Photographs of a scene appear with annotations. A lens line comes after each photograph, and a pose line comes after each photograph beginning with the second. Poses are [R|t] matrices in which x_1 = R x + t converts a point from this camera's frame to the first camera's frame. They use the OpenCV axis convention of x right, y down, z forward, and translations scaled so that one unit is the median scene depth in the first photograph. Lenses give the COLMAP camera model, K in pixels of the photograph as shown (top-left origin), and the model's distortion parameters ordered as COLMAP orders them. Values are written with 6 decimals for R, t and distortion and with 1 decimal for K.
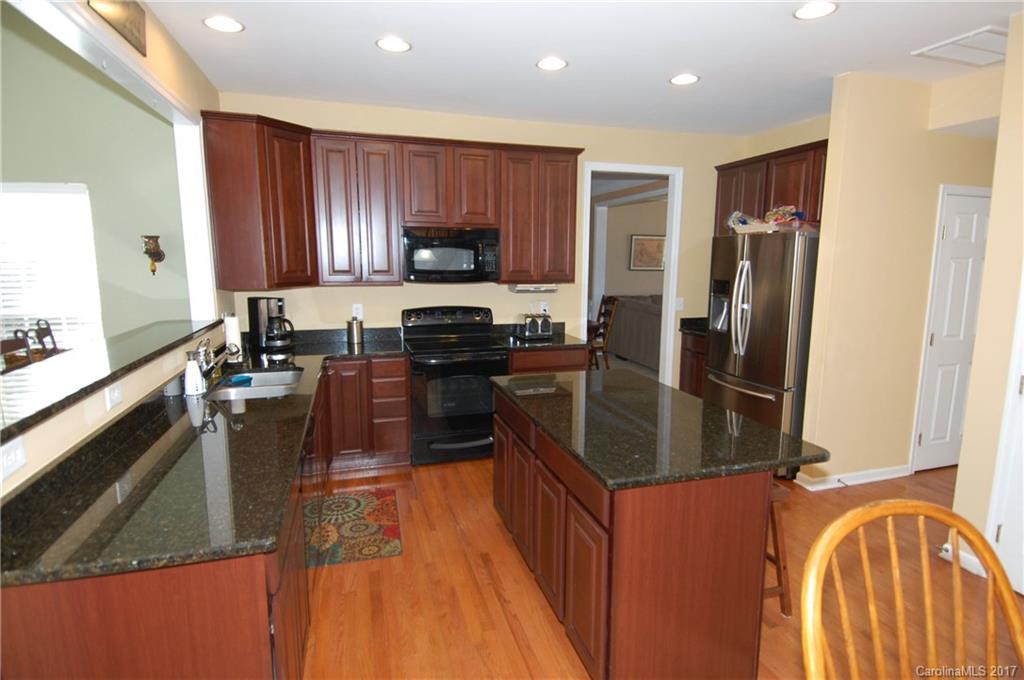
lens RADIAL K [[530.2, 0, 519.7], [0, 530.2, 339.3], [0, 0, 1]] dist [0.009856, -0.013928]
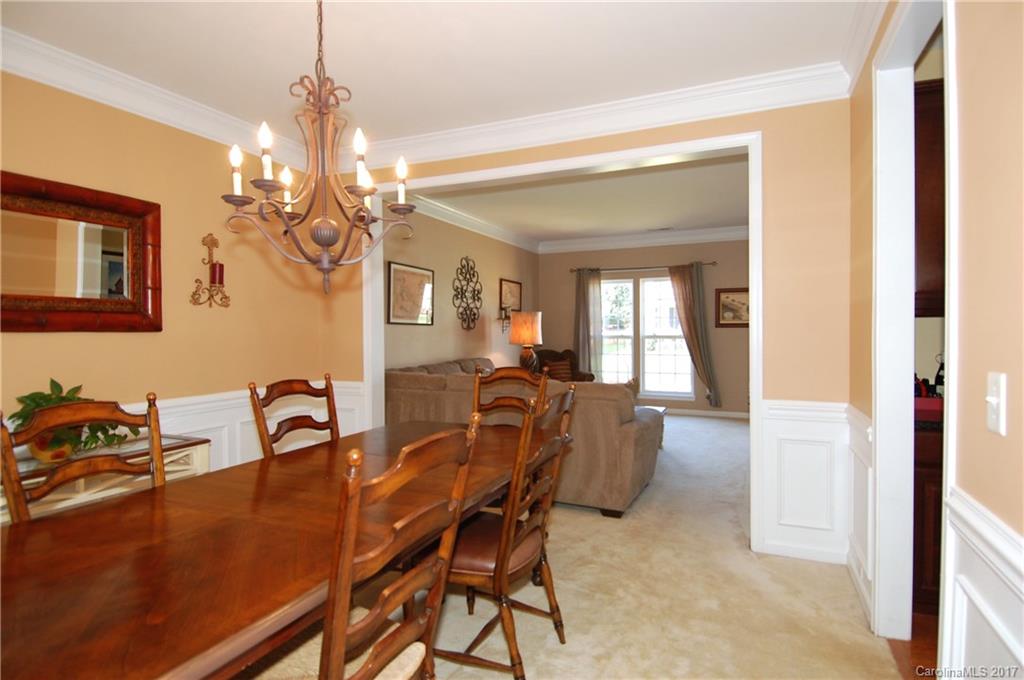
lens RADIAL K [[530.2, 0, 507.8], [0, 530.2, 338.3], [0, 0, 1]] dist [0.009856, -0.013928]
pose [[0.677151, -0.016518, 0.735658, -0.252426], [0.119895, 0.988865, -0.088157, -0.110745], [-0.726011, 0.147897, 0.671591, 1.157646]]
